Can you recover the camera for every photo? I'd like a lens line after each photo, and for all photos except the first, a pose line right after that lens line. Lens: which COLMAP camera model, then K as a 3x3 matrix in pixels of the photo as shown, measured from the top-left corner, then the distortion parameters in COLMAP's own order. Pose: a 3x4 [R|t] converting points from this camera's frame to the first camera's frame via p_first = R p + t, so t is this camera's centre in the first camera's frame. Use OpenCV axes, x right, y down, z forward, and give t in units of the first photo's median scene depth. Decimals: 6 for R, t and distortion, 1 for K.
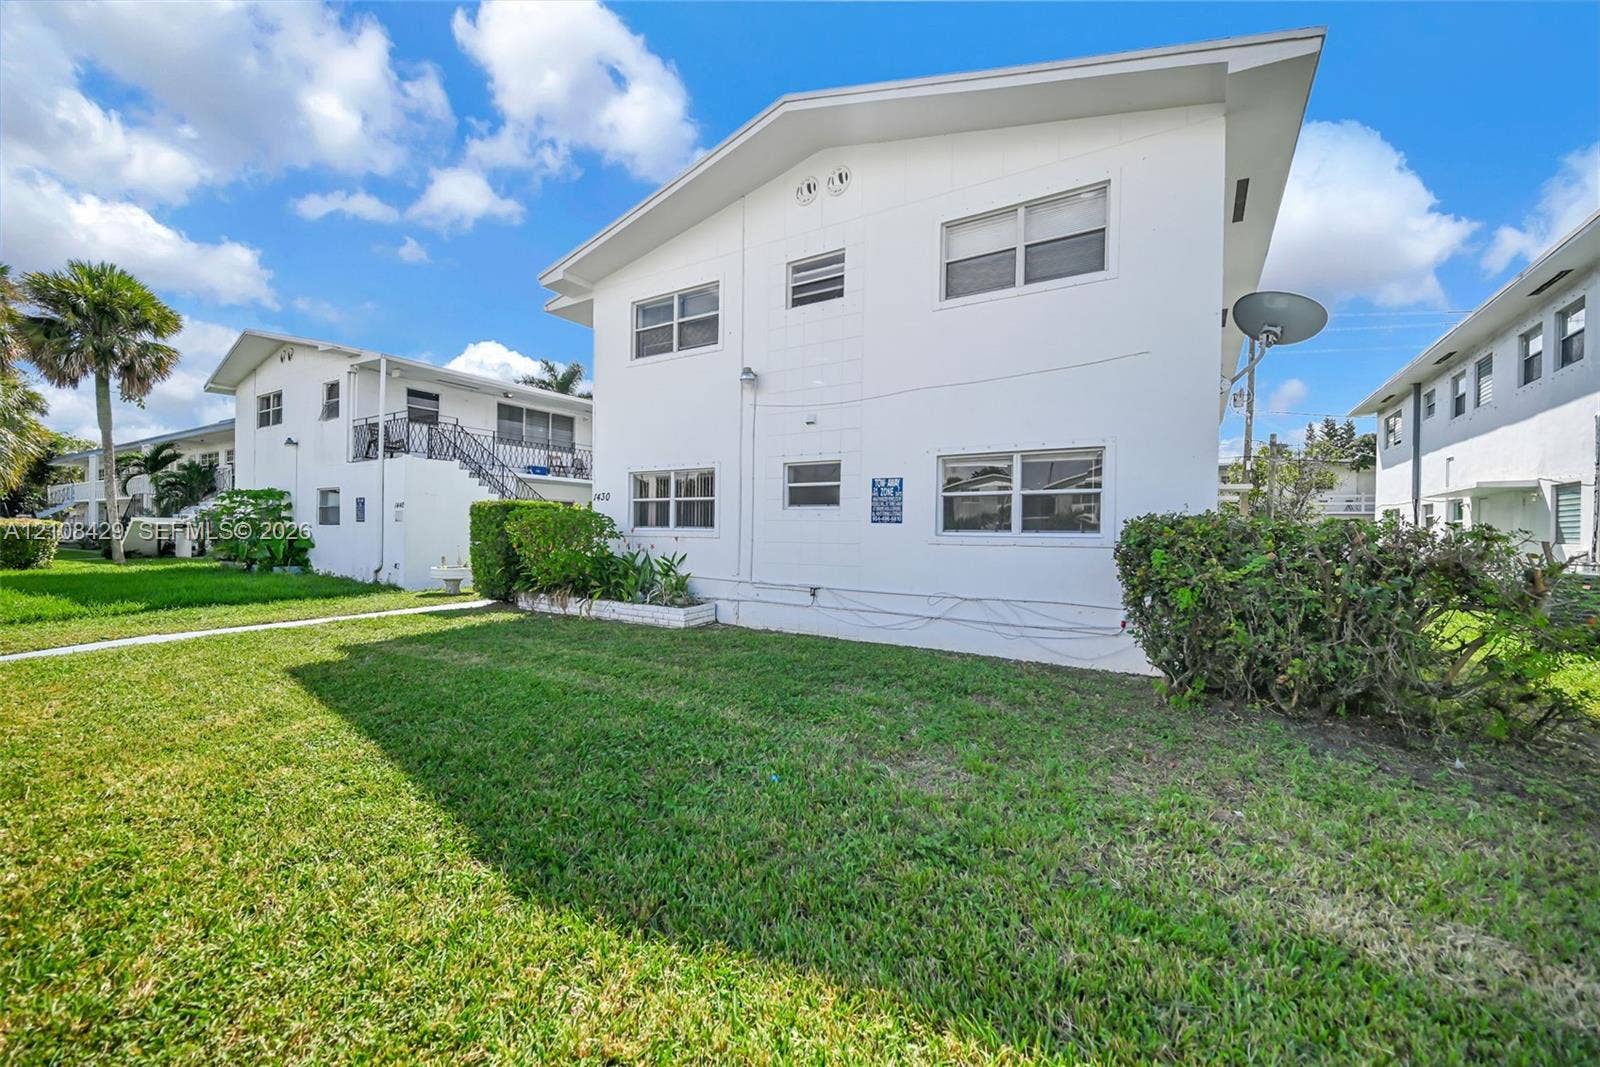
lens RADIAL K [[631.5, 0, 826.2], [0, 631.5, 536.1], [0, 0, 1]] dist [0.000367, 0.000069]
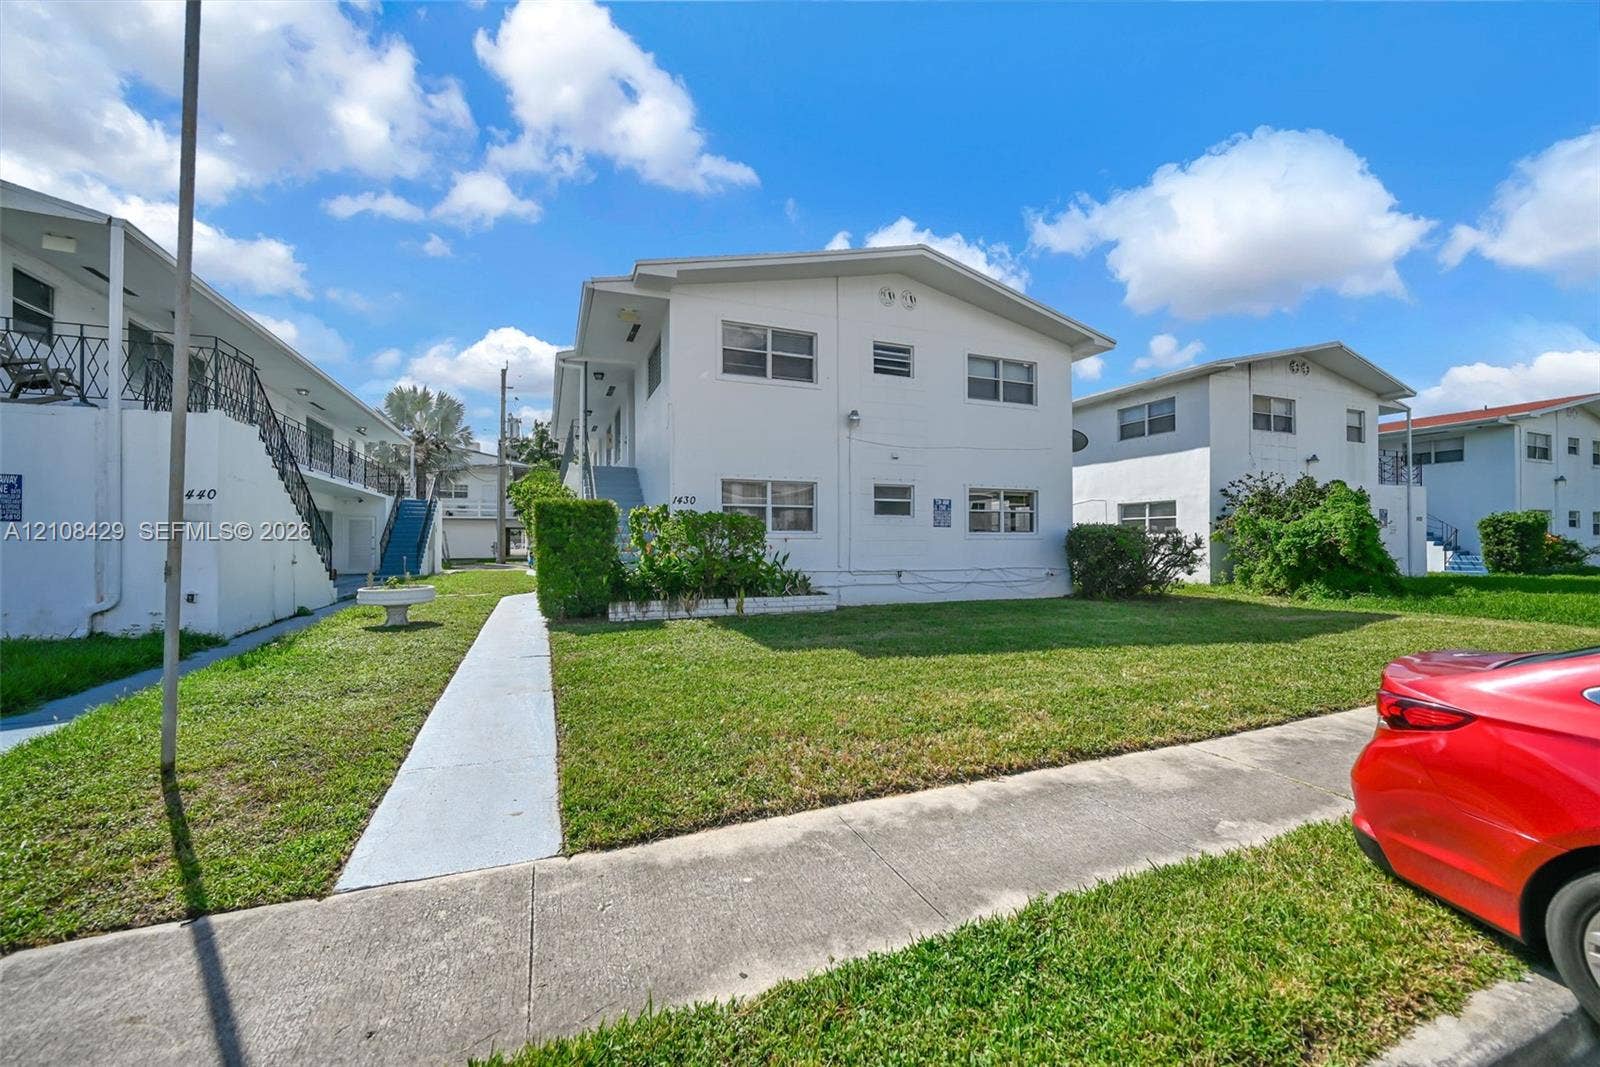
lens RADIAL K [[635.6, 0, 804.0], [0, 635.6, 538.7], [0, 0, 1]] dist [0.001924, 0.000495]
pose [[0.583275, -0.011011, 0.812200, -1.284363], [0.015581, 0.999876, 0.002365, -0.000330], [-0.812126, 0.011276, 0.583374, 0.305667]]
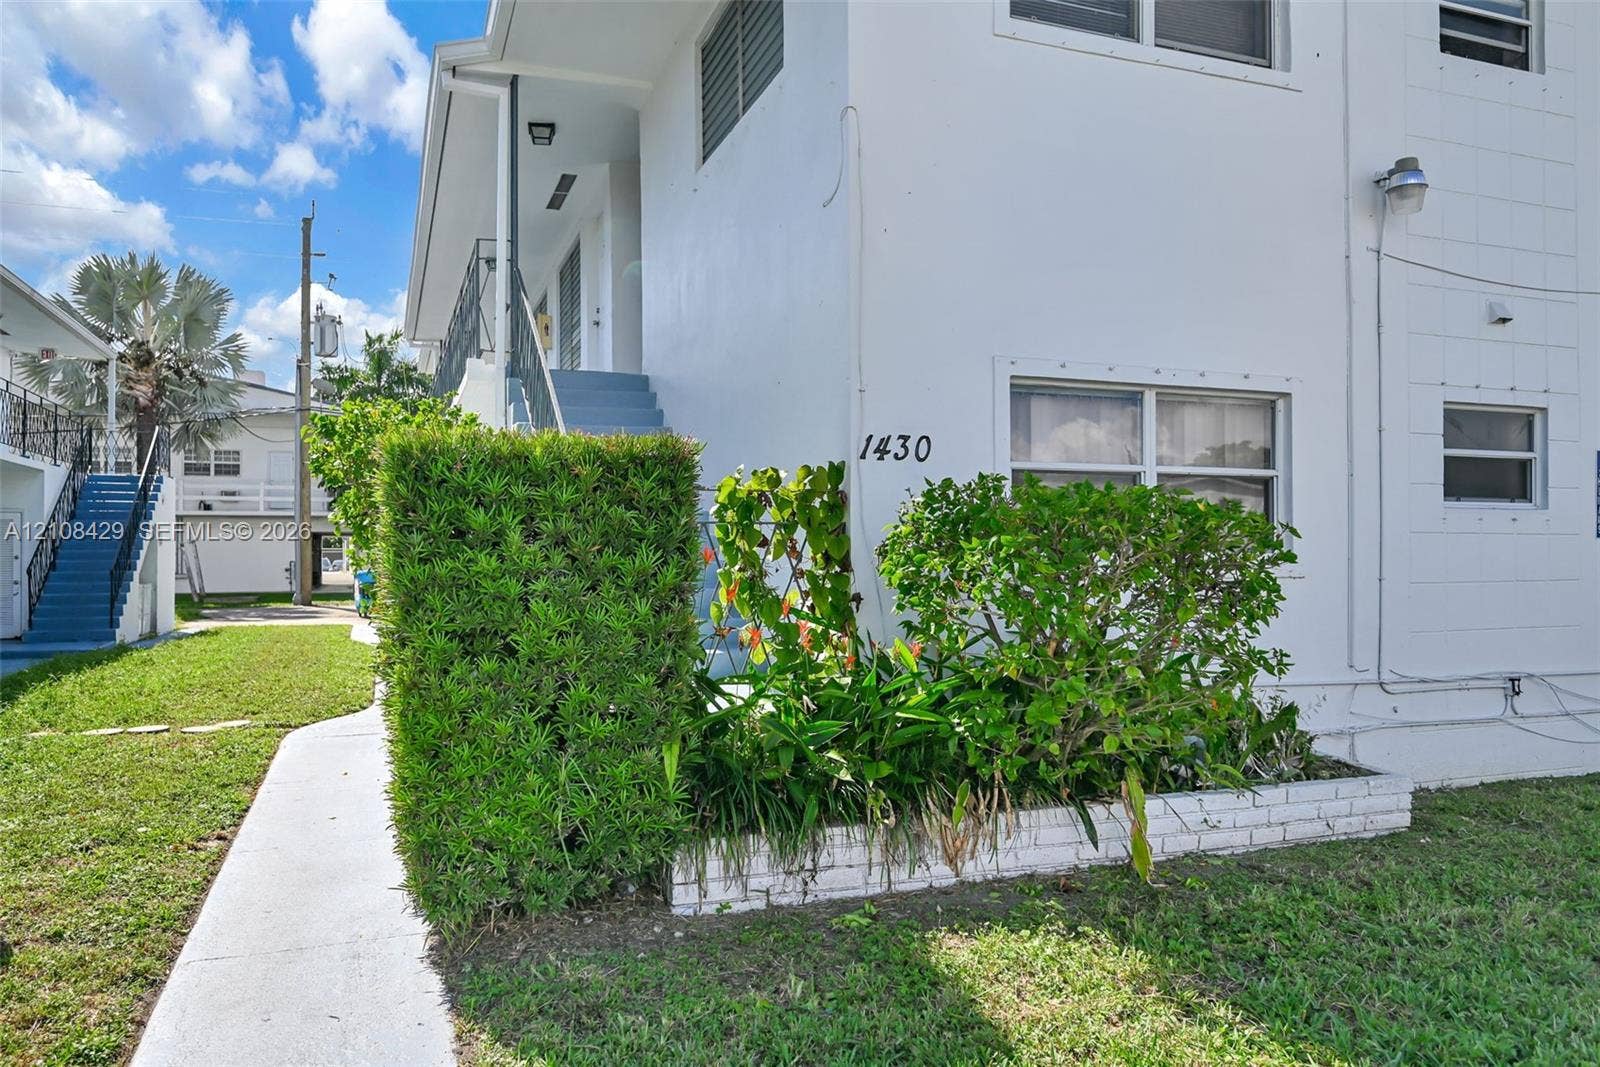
lens RADIAL K [[1112.6, 0, 794.1], [0, 1112.6, 555.8], [0, 0, 1]] dist [0.002551, 0.000845]
pose [[0.610049, -0.015905, 0.792204, -0.943527], [0.016646, 0.999835, 0.007255, -0.021588], [-0.792189, 0.008761, 0.610213, 0.879192]]
